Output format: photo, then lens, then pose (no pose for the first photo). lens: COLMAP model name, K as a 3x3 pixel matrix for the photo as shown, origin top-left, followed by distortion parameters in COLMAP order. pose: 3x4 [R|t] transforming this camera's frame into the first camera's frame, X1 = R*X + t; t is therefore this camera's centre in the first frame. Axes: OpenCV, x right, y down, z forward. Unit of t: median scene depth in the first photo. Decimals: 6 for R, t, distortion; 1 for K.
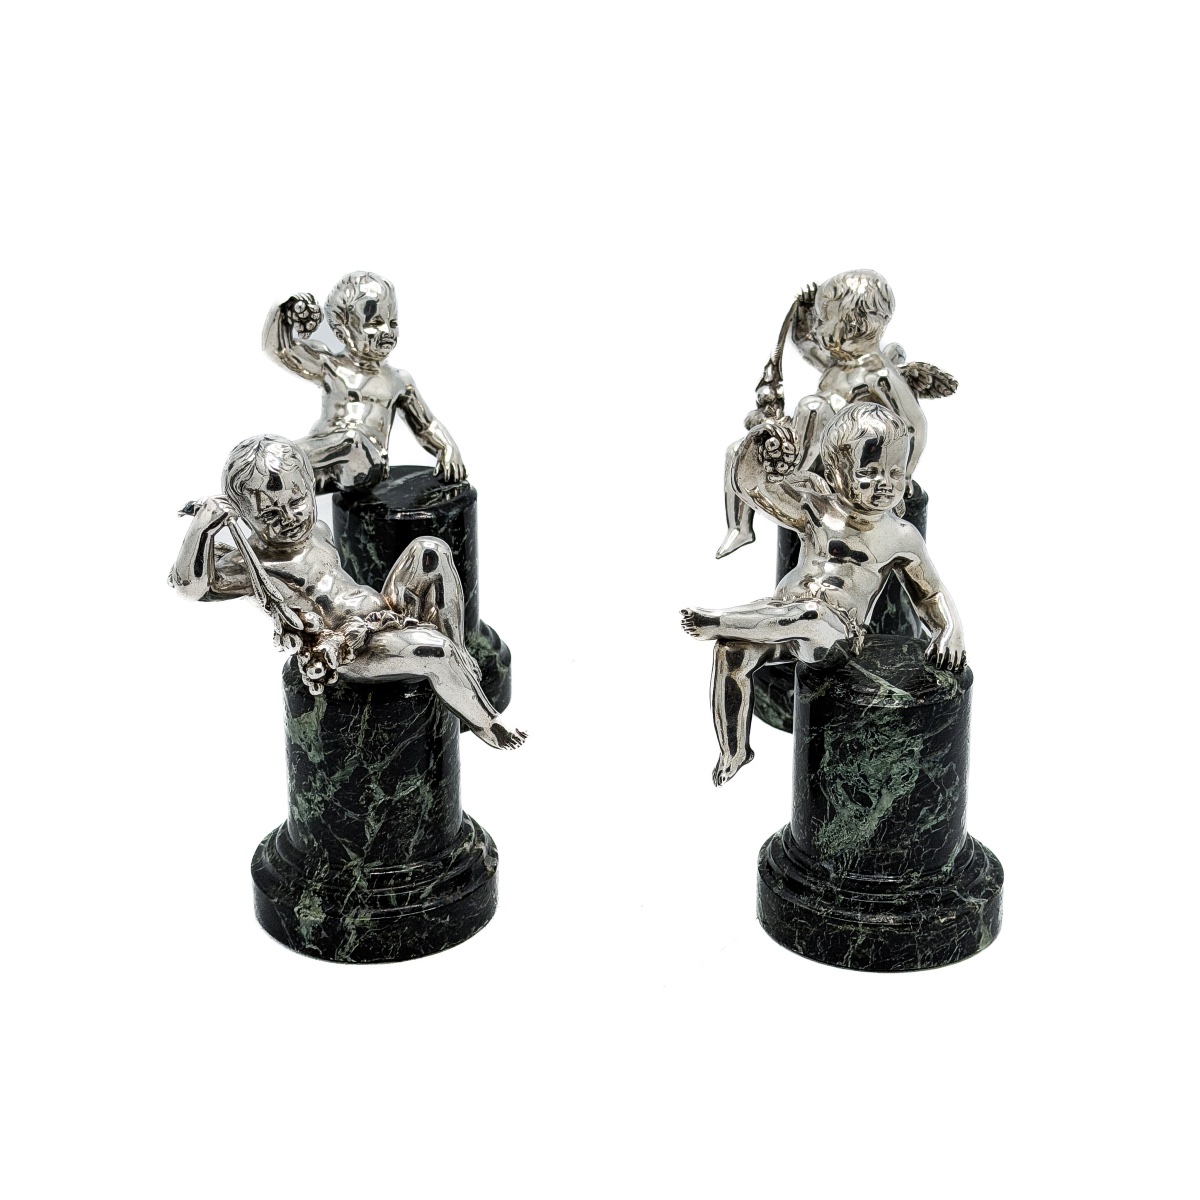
lens RADIAL K [[2133.4, 0, 600.0], [0, 2133.4, 600.0], [0, 0, 1]] dist [0.162096, 0.005139]
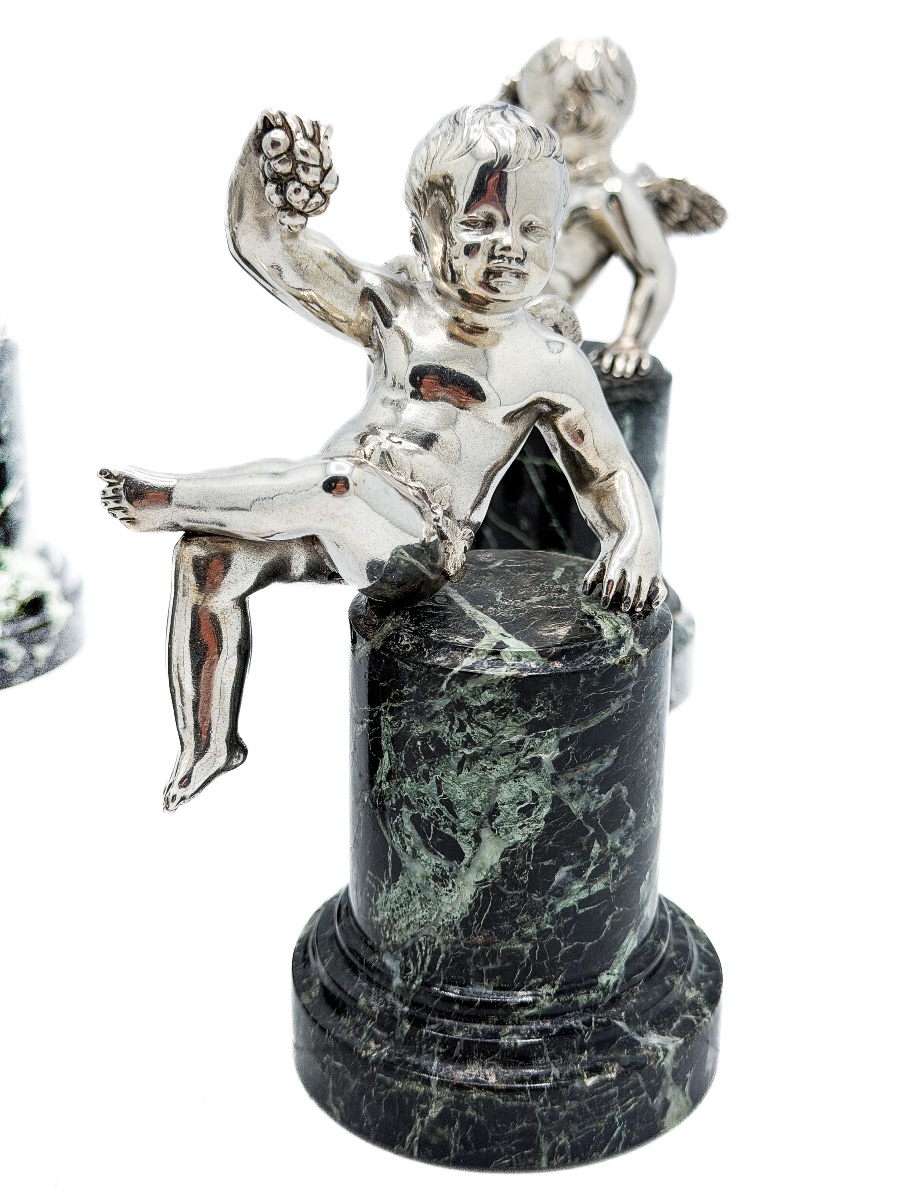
lens RADIAL K [[1689.0, 0, 450.0], [0, 1689.0, 600.0], [0, 0, 1]] dist [0.124786, -0.071391]
pose [[0.997795, 0.042008, -0.051390, 0.140764], [-0.042120, 0.999112, -0.001100, 0.032132], [0.051298, 0.003262, 0.998678, 0.574436]]
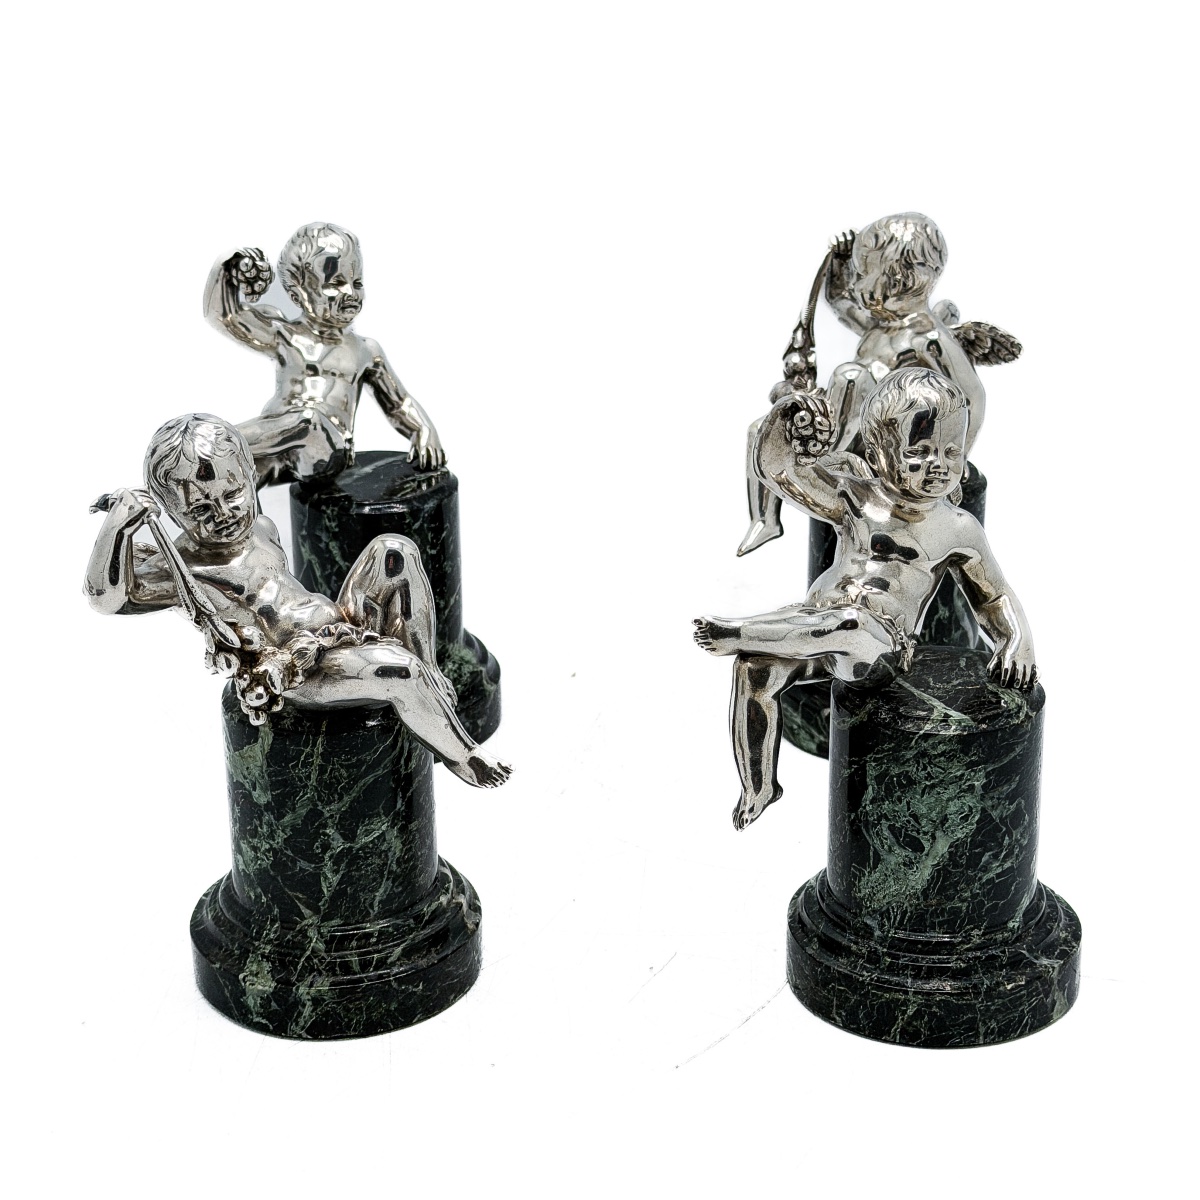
lens RADIAL K [[2284.4, 0, 571.0], [0, 2284.4, 658.5], [0, 0, 1]] dist [0.152754, -0.010263]
pose [[0.999741, -0.007811, -0.021354, 0.008617], [0.008384, 0.999604, 0.026868, -0.004392], [0.021136, -0.027040, 0.999411, 0.101569]]
